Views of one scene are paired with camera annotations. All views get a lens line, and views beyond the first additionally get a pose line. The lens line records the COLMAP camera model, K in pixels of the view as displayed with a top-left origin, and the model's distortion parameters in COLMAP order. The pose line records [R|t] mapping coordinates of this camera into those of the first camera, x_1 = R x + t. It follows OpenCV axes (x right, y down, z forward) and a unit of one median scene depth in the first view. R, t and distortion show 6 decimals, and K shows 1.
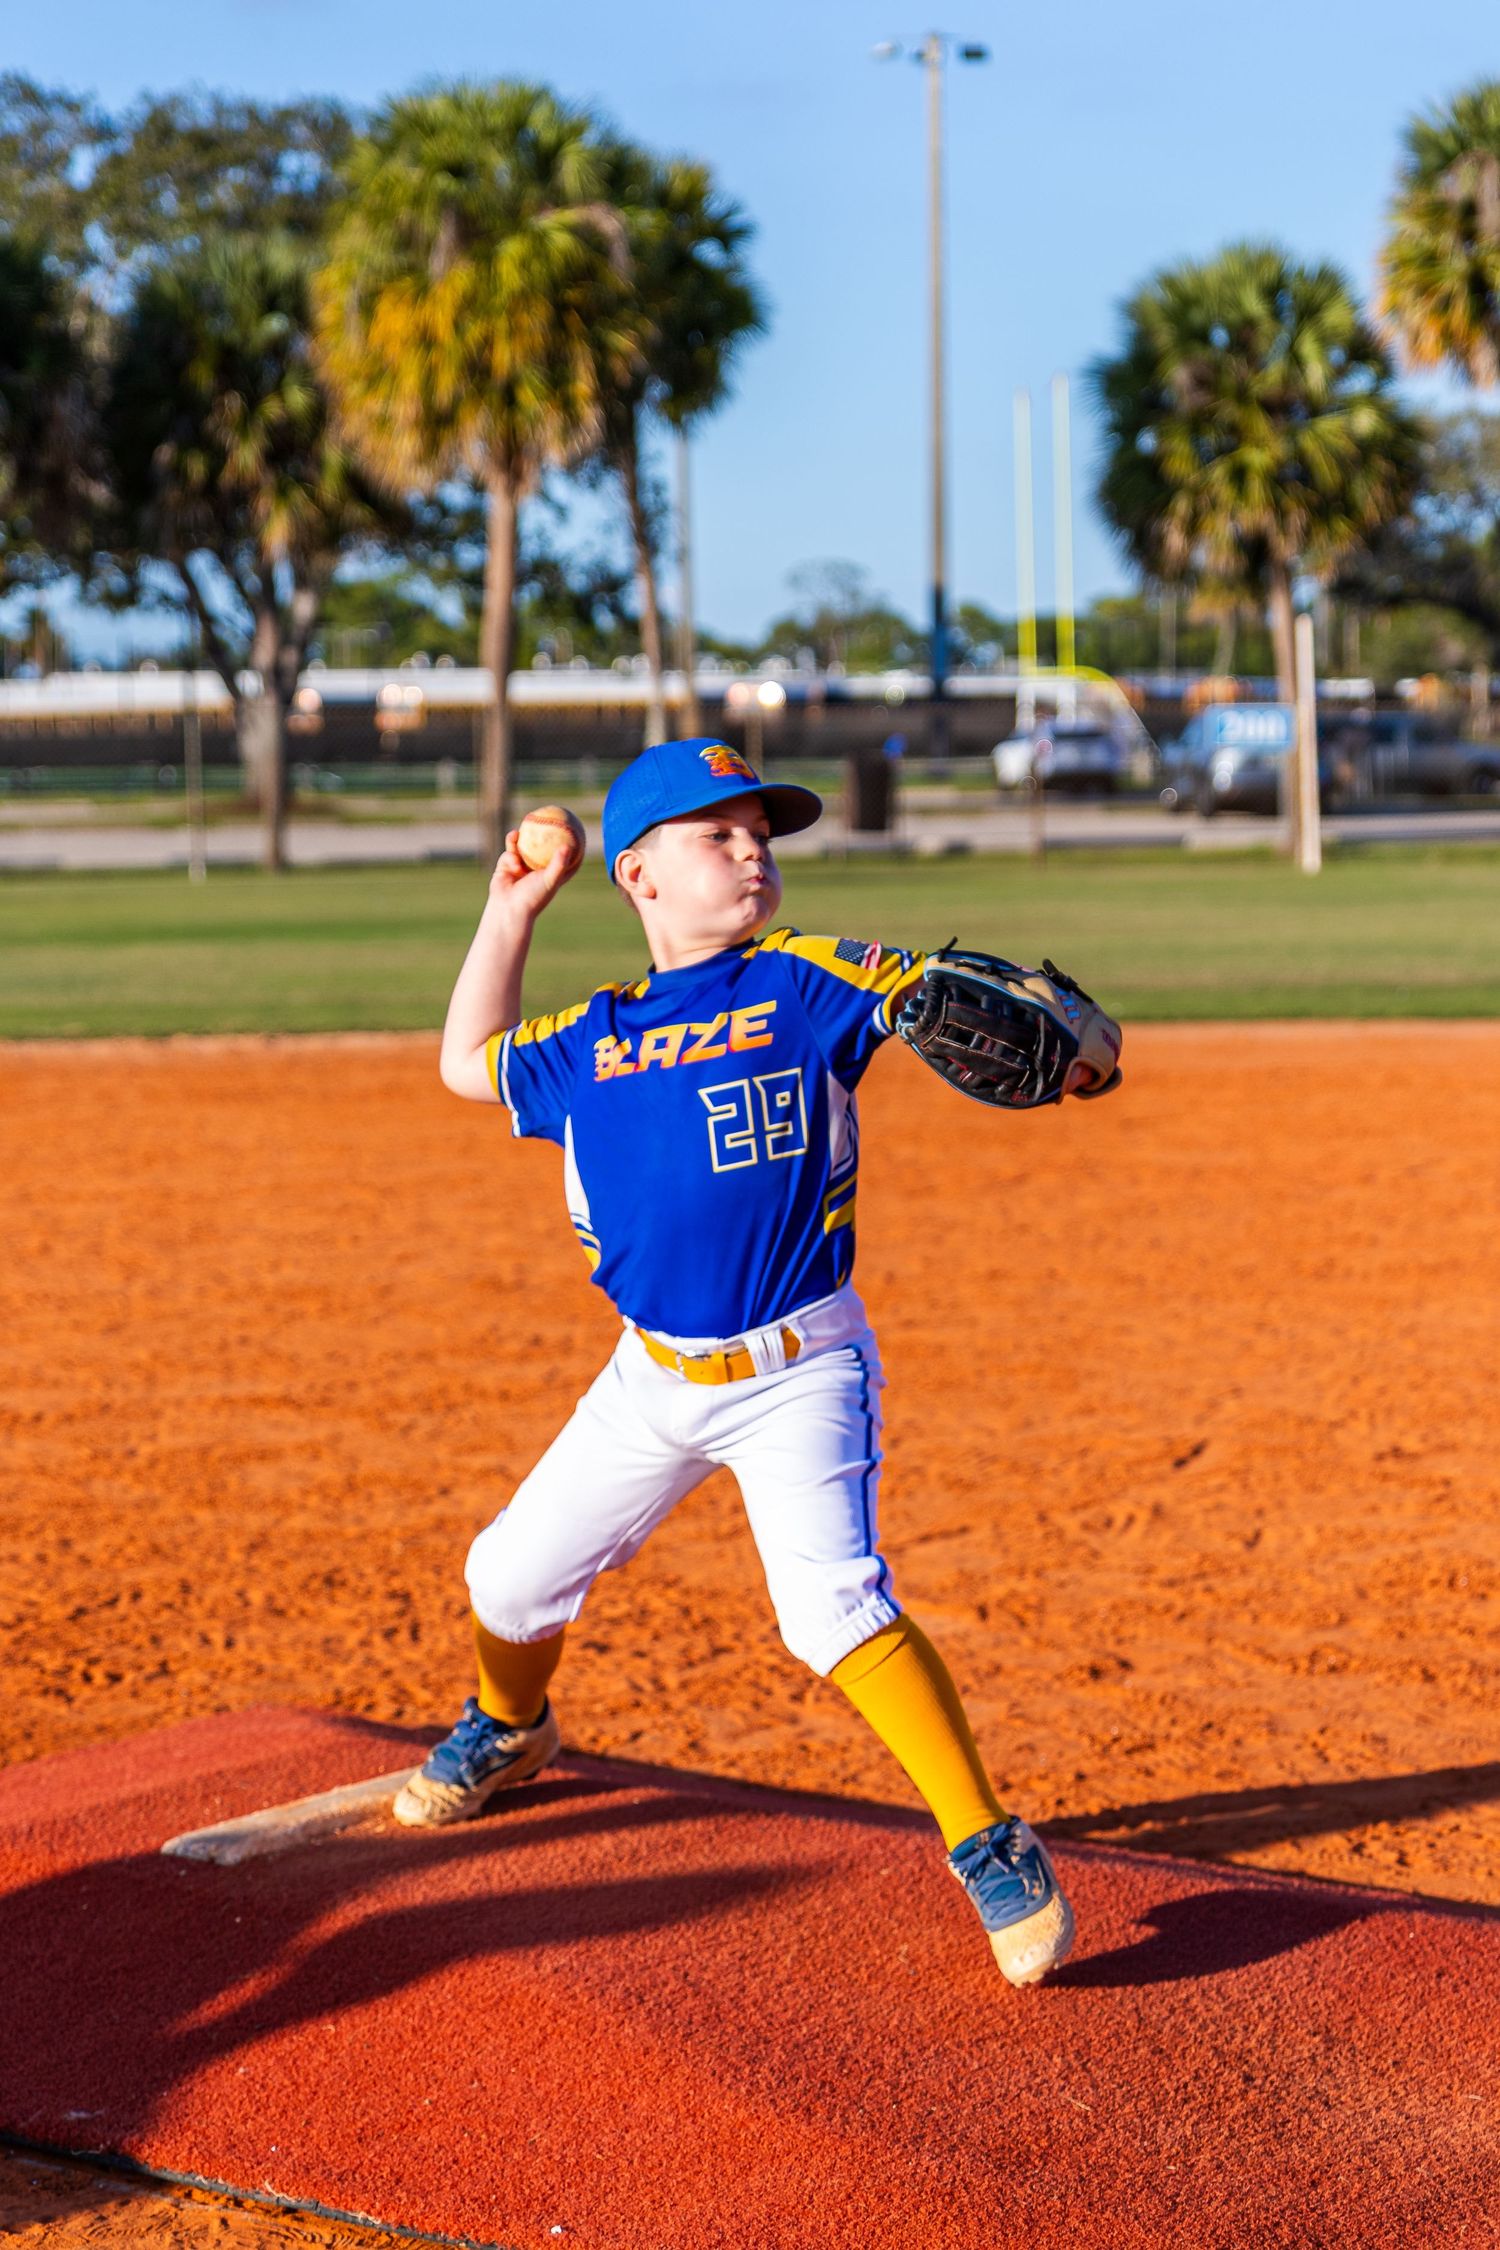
lens RADIAL K [[4947.4, 0, 750.0], [0, 4947.4, 1125.0], [0, 0, 1]] dist [-0.044104, 0.580960]
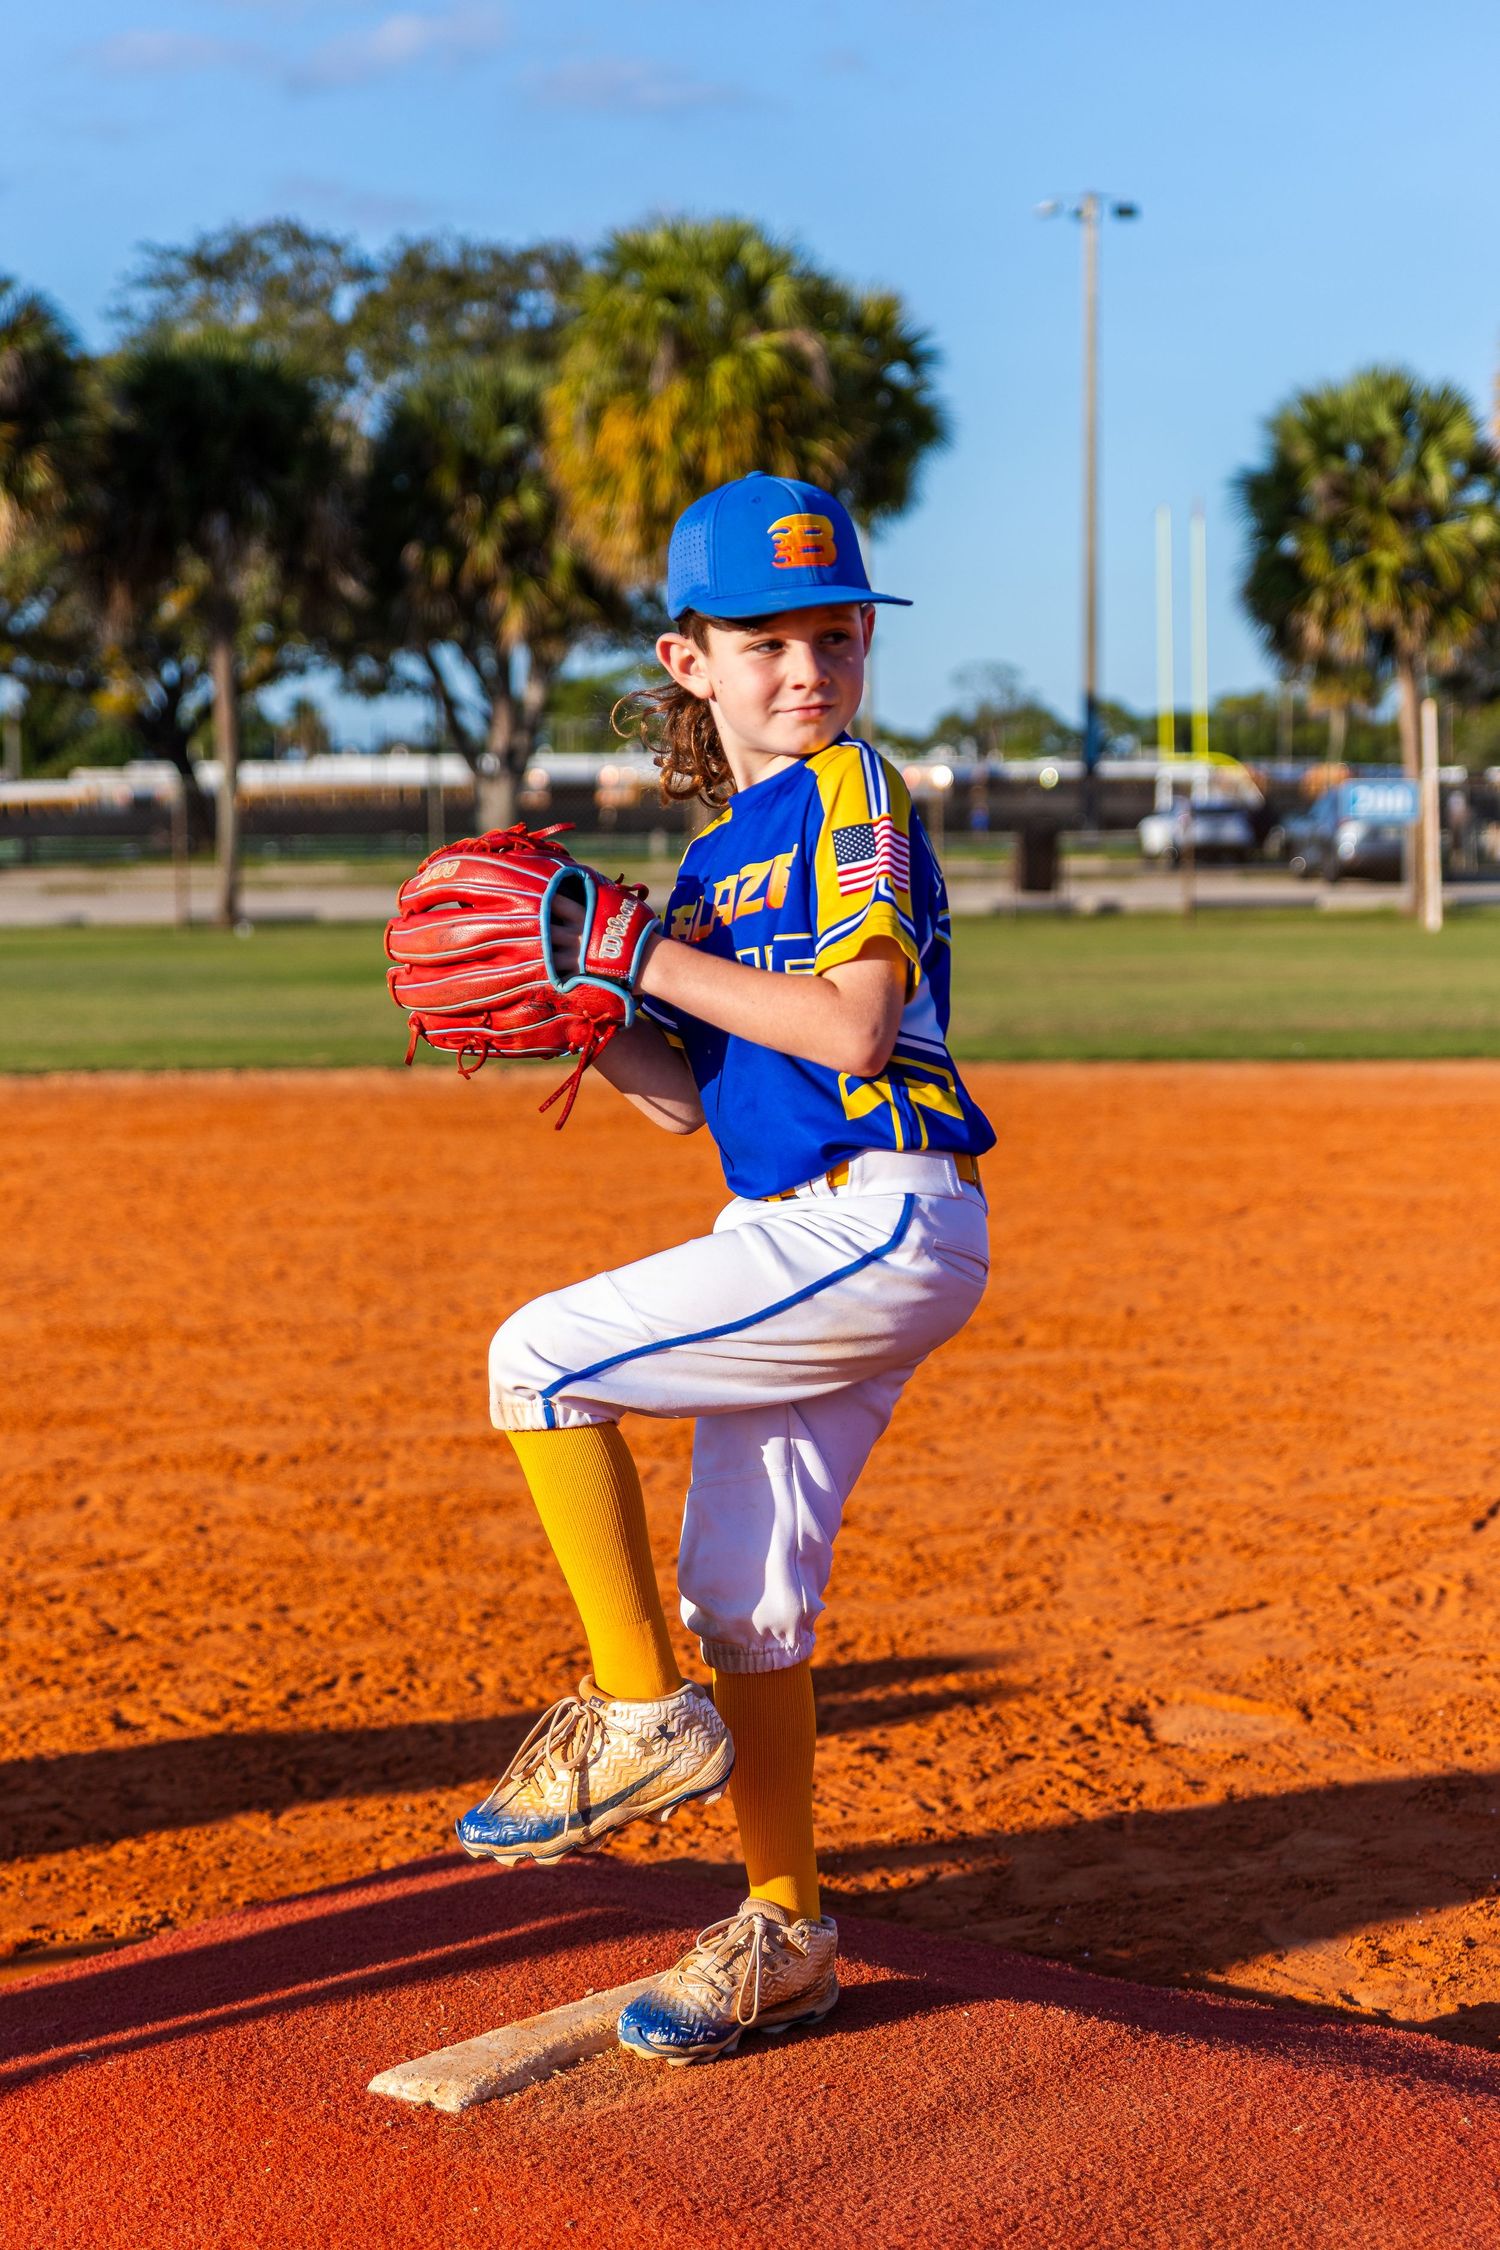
lens RADIAL K [[6469.0, 0, 750.0], [0, 6469.0, 1125.0], [0, 0, 1]] dist [-0.023886, -0.403489]
pose [[0.998138, 0.007694, -0.060503, 0.047918], [-0.008050, 0.999952, -0.005632, 0.002179], [0.060457, 0.006109, 0.998152, -0.461271]]
